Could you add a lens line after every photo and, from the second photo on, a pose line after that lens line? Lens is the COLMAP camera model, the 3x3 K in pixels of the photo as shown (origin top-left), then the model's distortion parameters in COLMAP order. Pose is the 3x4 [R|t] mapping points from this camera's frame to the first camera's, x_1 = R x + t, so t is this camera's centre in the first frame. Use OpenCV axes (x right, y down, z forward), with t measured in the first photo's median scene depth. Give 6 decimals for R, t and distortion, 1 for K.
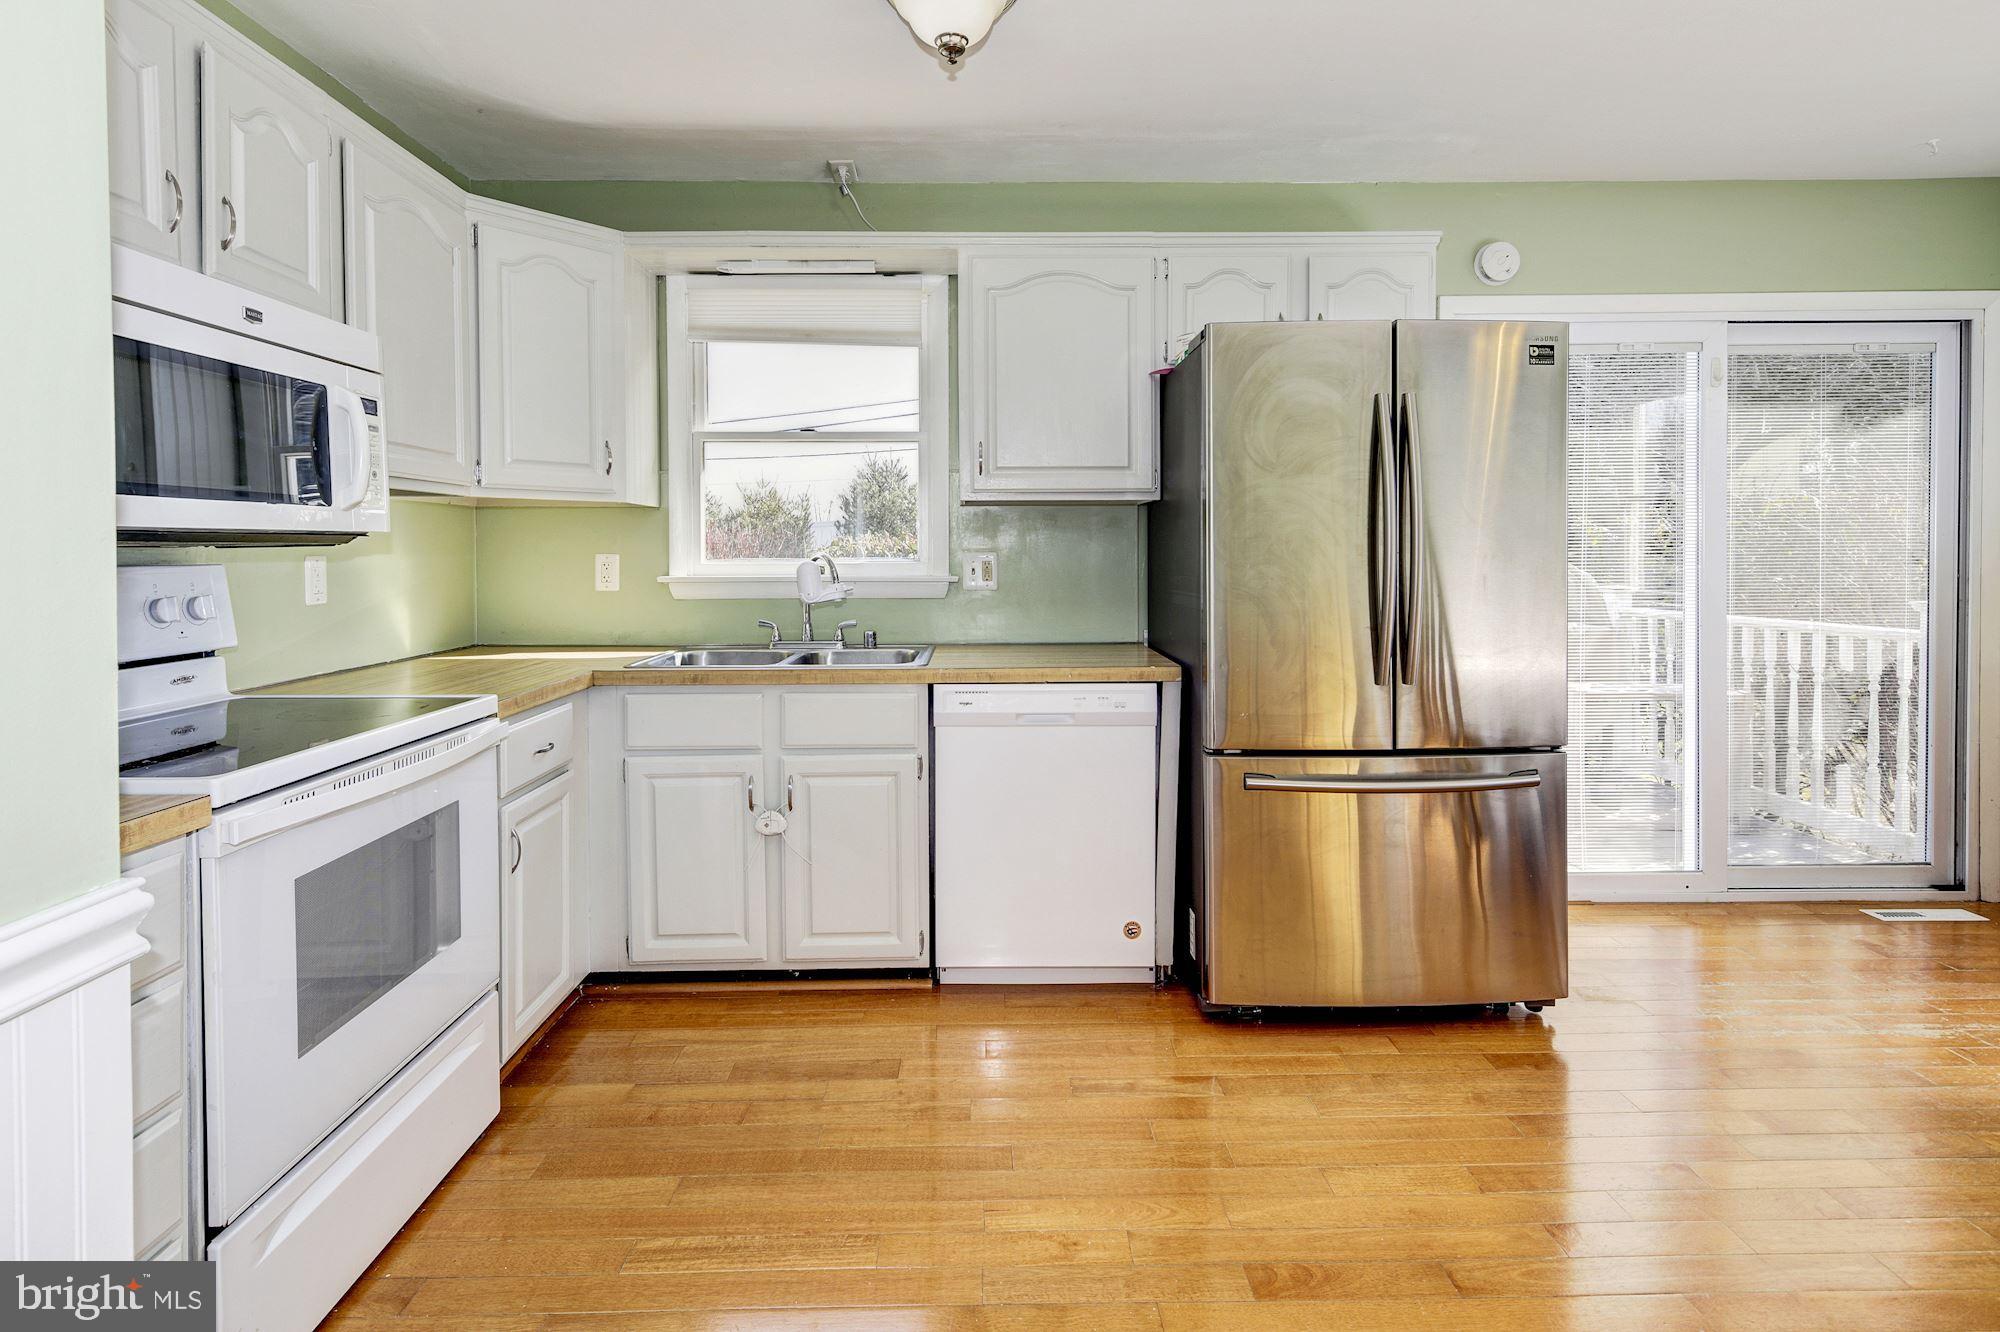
lens RADIAL K [[961.5, 0, 999.8], [0, 961.5, 572.7], [0, 0, 1]] dist [0.014147, -0.000208]
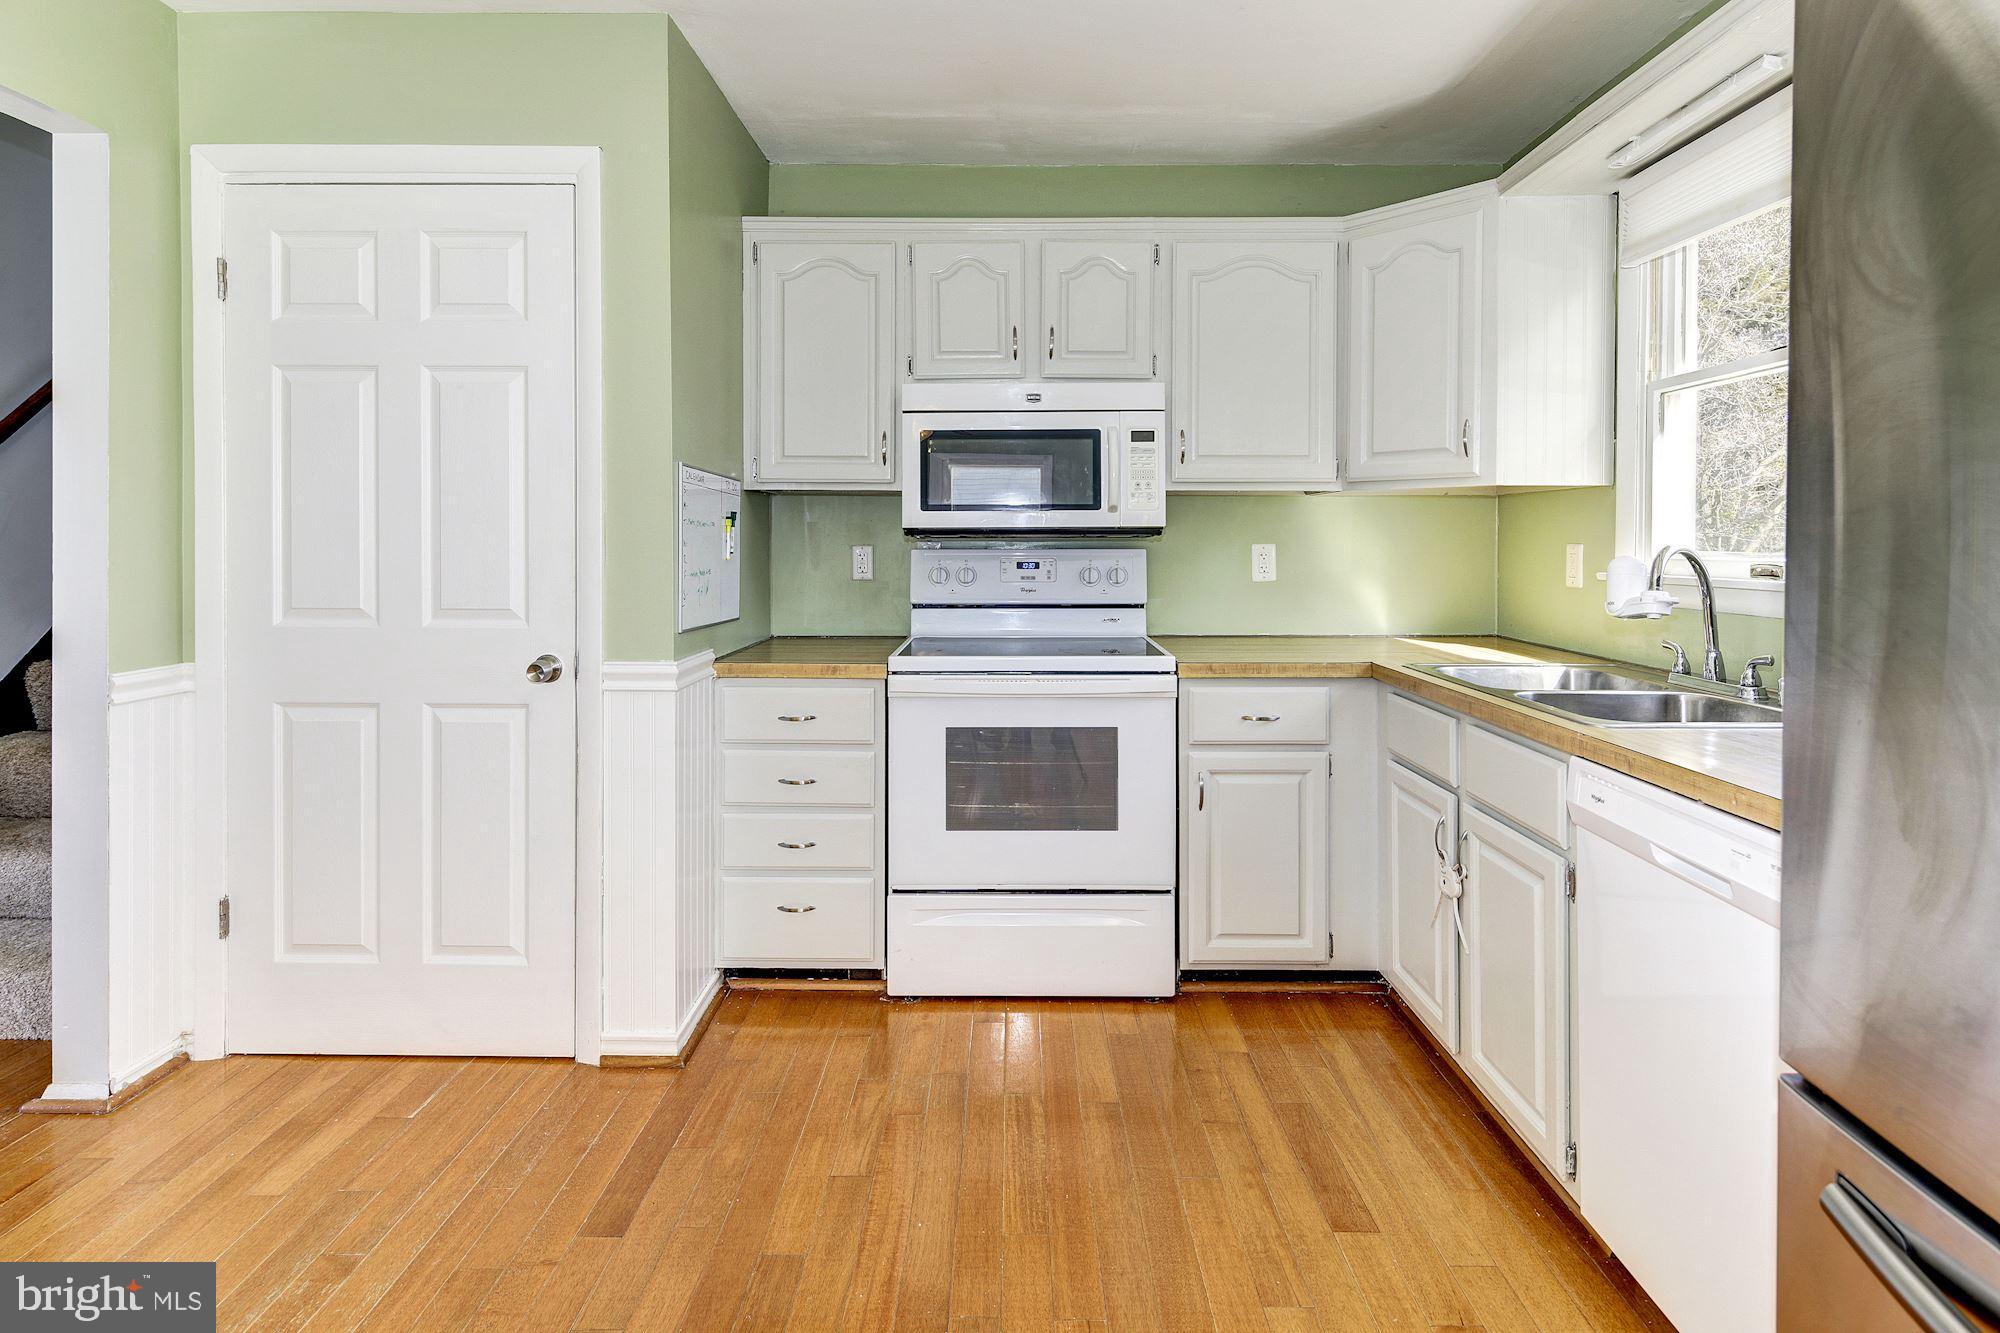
lens RADIAL K [[972.9, 0, 1004.5], [0, 972.9, 554.6], [0, 0, 1]] dist [0.013454, -0.000309]
pose [[-0.026338, 0.016916, -0.999510, 0.638269], [-0.023433, 0.999572, 0.017535, -0.018413], [0.999378, 0.023883, -0.025930, 0.714327]]
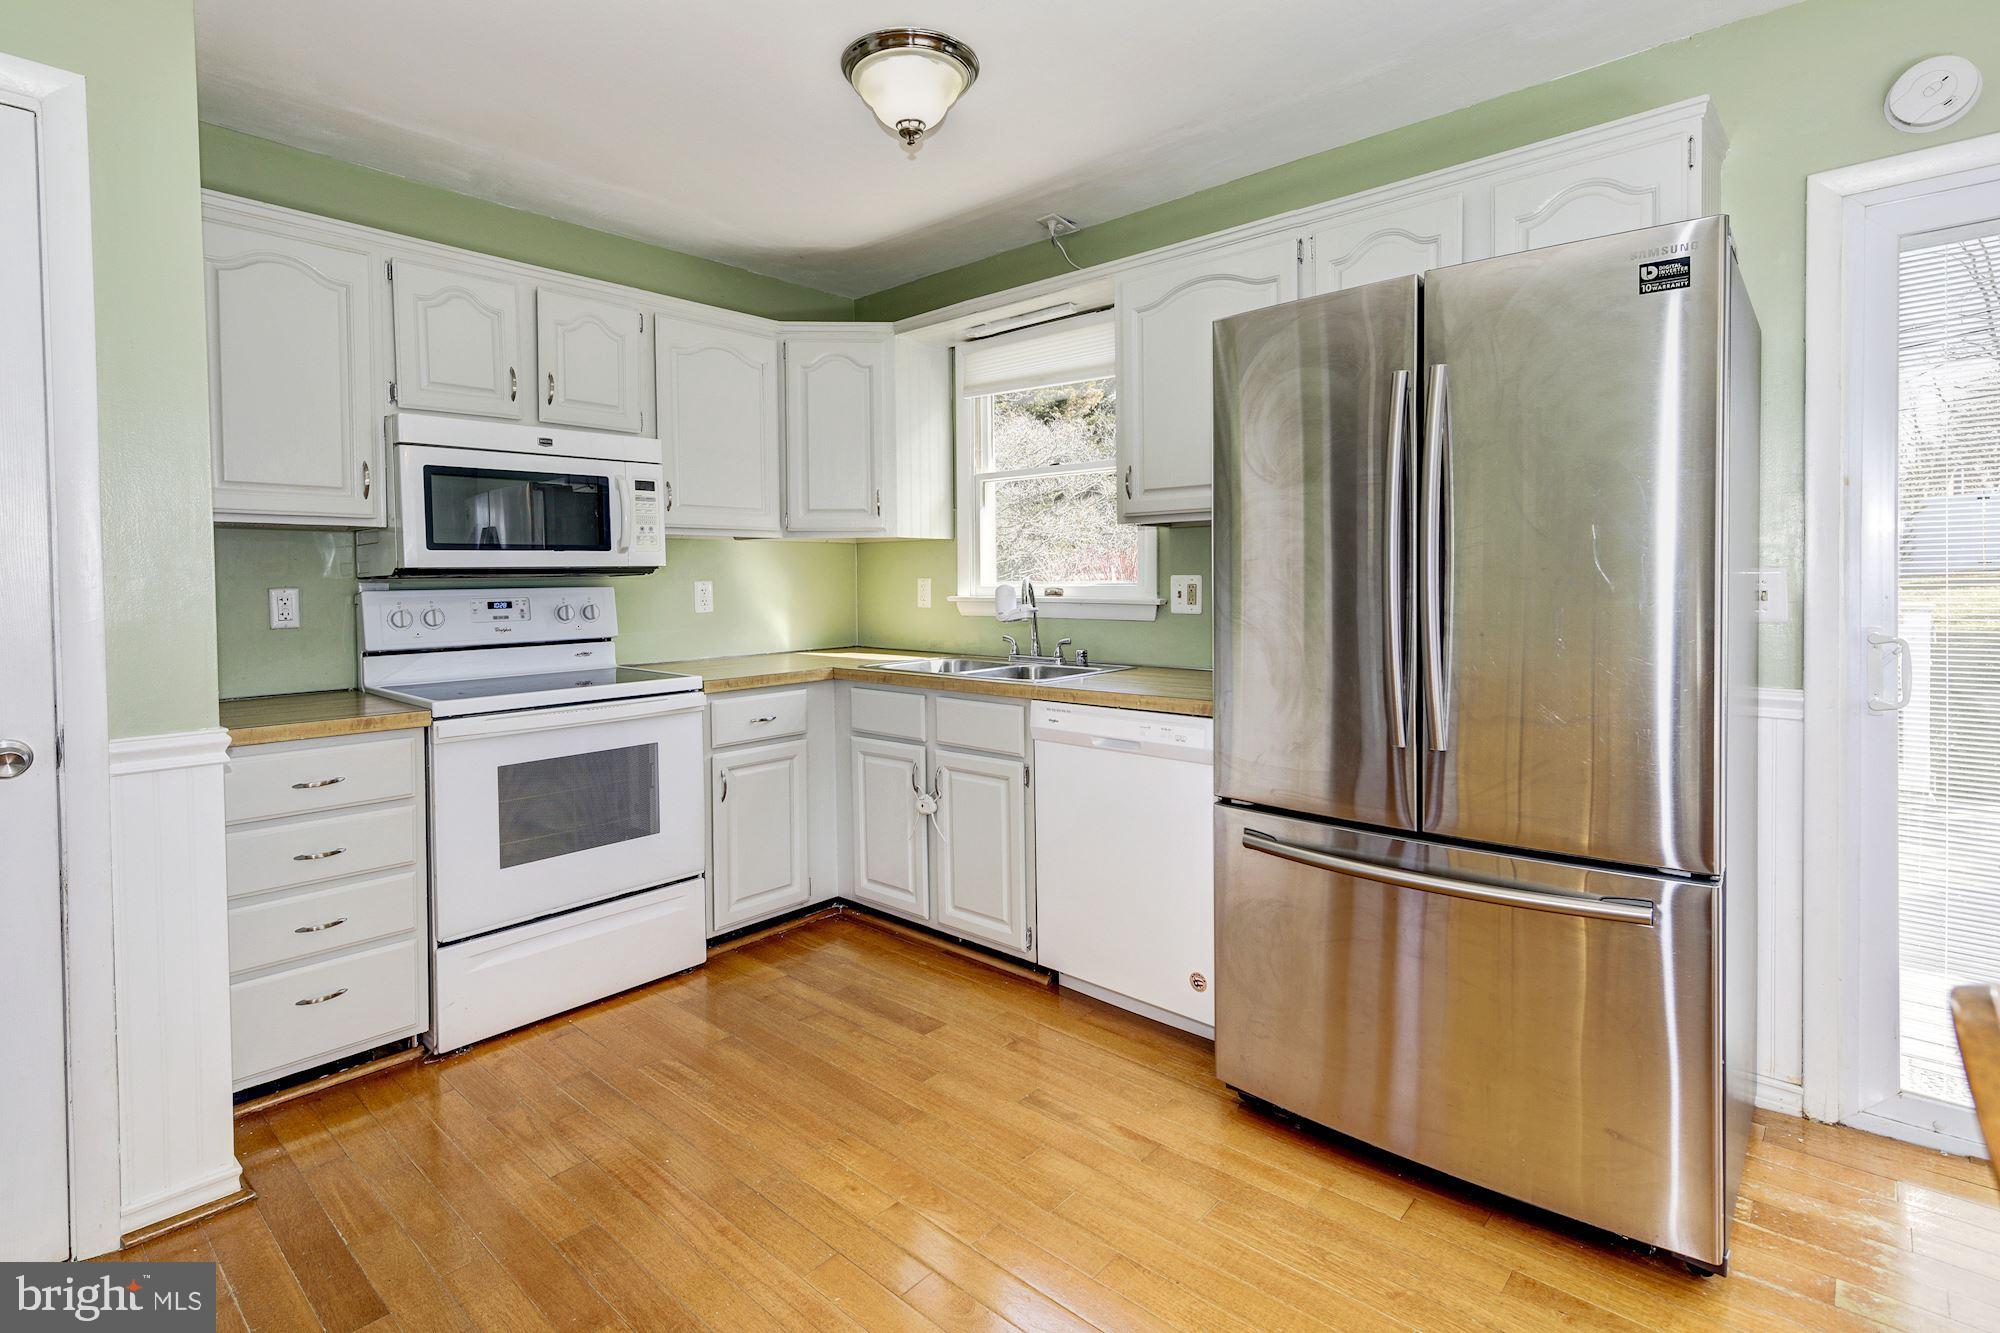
lens RADIAL K [[961.4, 0, 999.7], [0, 961.4, 603.3], [0, 0, 1]] dist [0.014962, -0.000428]
pose [[0.732443, 0.015829, -0.680644, 0.702401], [-0.007831, 0.999859, 0.014825, -0.008285], [0.680783, -0.005528, 0.732464, 0.211980]]
